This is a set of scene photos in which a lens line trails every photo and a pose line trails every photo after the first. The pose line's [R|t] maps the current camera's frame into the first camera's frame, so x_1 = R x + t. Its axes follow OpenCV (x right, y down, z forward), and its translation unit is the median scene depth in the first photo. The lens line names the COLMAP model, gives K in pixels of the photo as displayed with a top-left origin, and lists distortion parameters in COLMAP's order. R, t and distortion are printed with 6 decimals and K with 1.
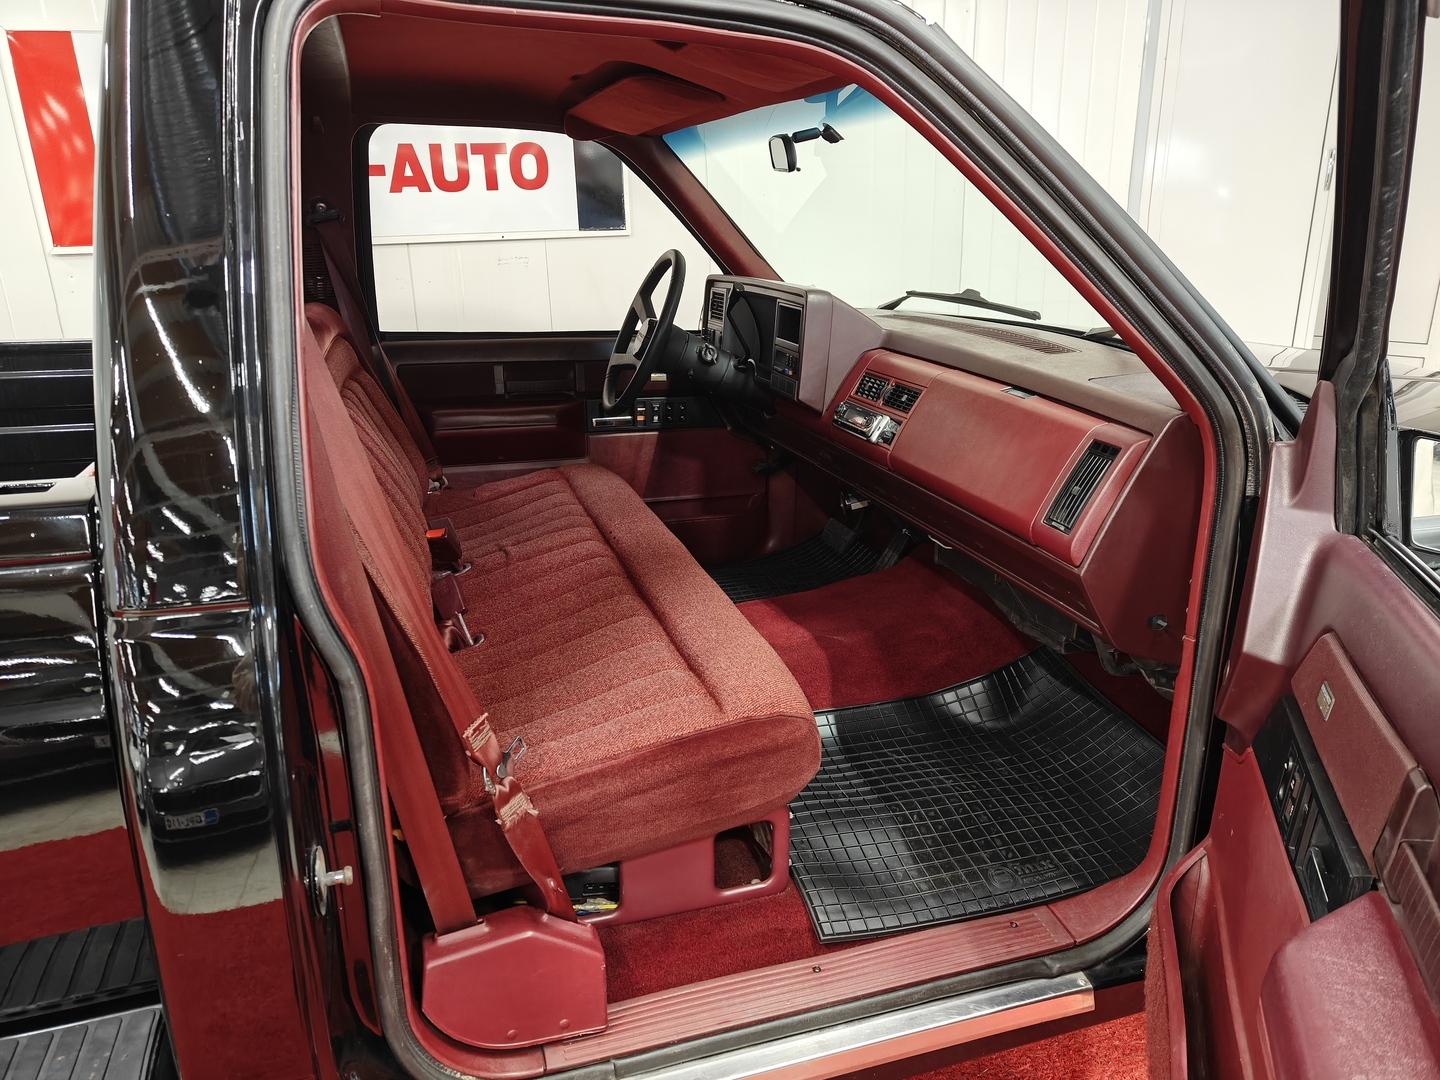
lens RADIAL K [[1006.8, 0, 711.3], [0, 1006.8, 532.4], [0, 0, 1]] dist [0.007232, -0.001294]
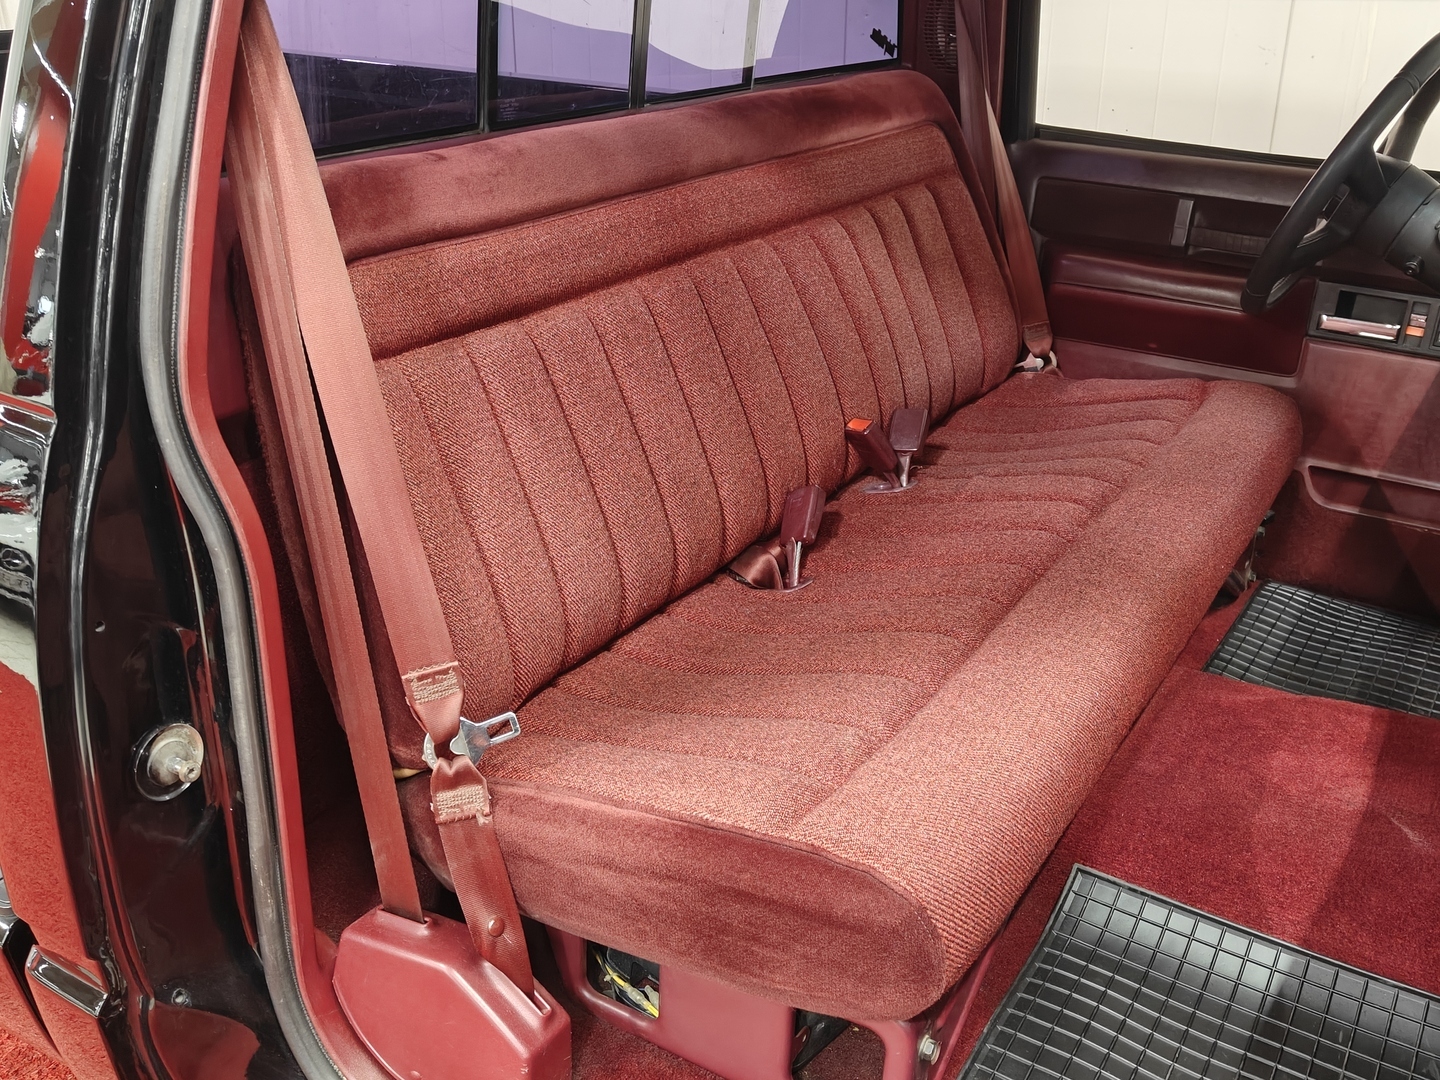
lens RADIAL K [[1387.6, 0, 727.0], [0, 1387.6, 549.3], [0, 0, 1]] dist [-0.000428, 0.000000]
pose [[0.658626, 0.320161, -0.680961, 0.339883], [-0.248342, 0.946748, 0.204927, -0.089517], [0.710308, 0.034141, 0.703062, 0.276689]]
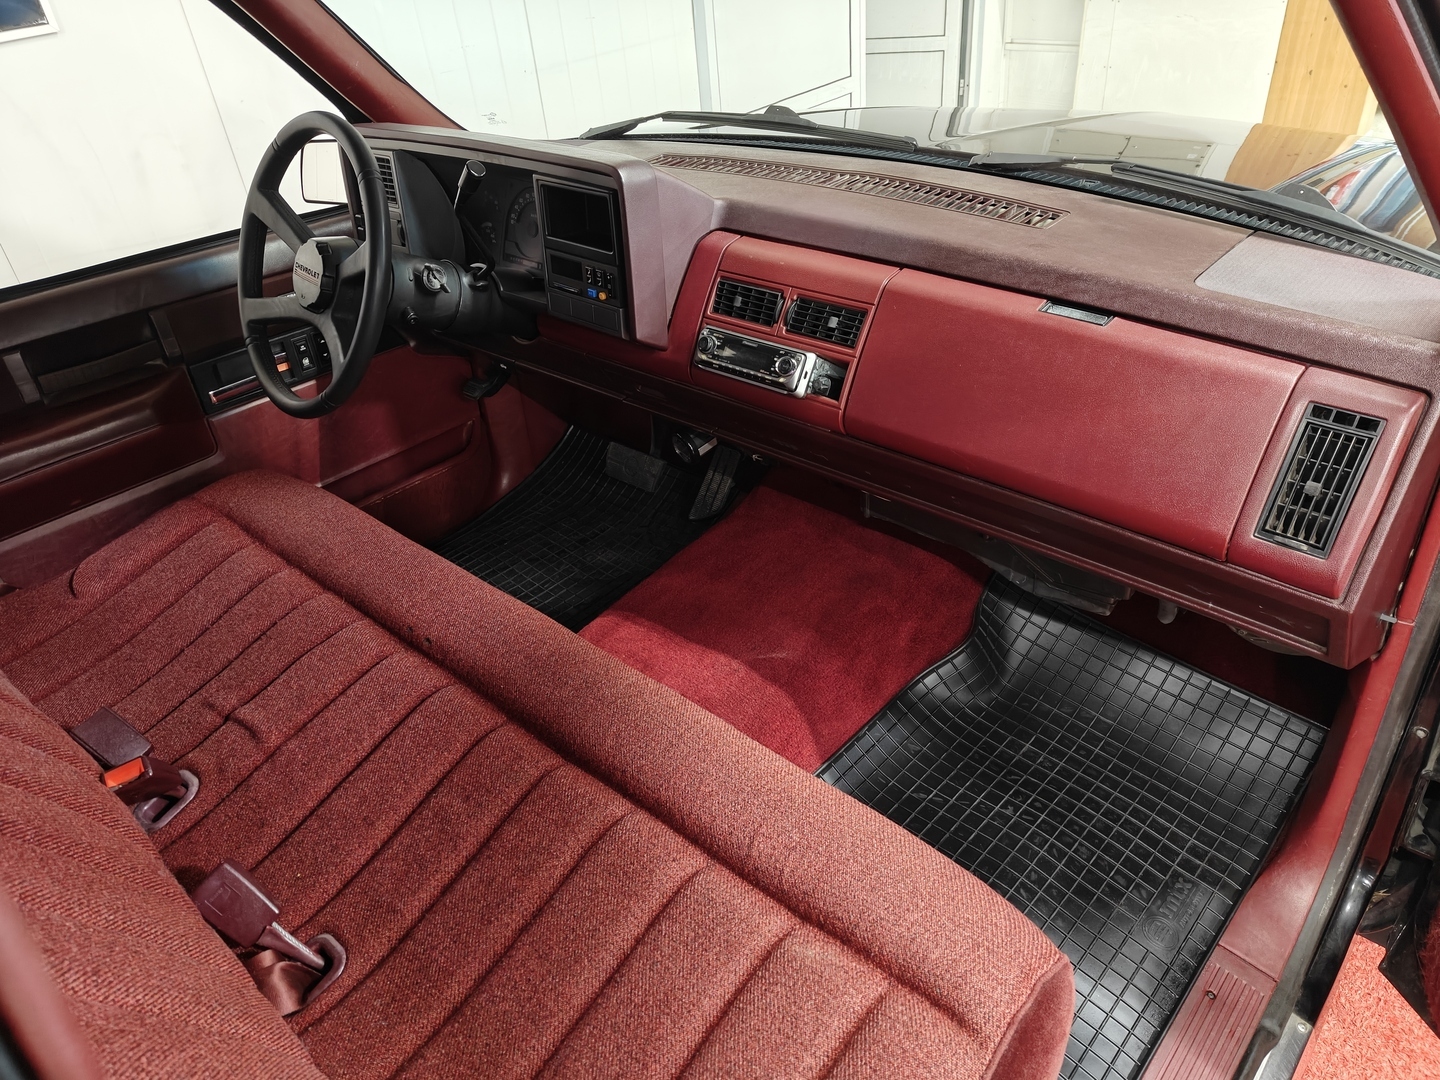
lens RADIAL K [[1006.8, 0, 724.3], [0, 1006.8, 532.8], [0, 0, 1]] dist [0.007232, -0.001294]
pose [[0.853161, -0.324199, 0.408670, -0.180413], [0.213928, 0.931960, 0.292720, -0.204771], [-0.475764, -0.162312, 0.864467, 0.413853]]
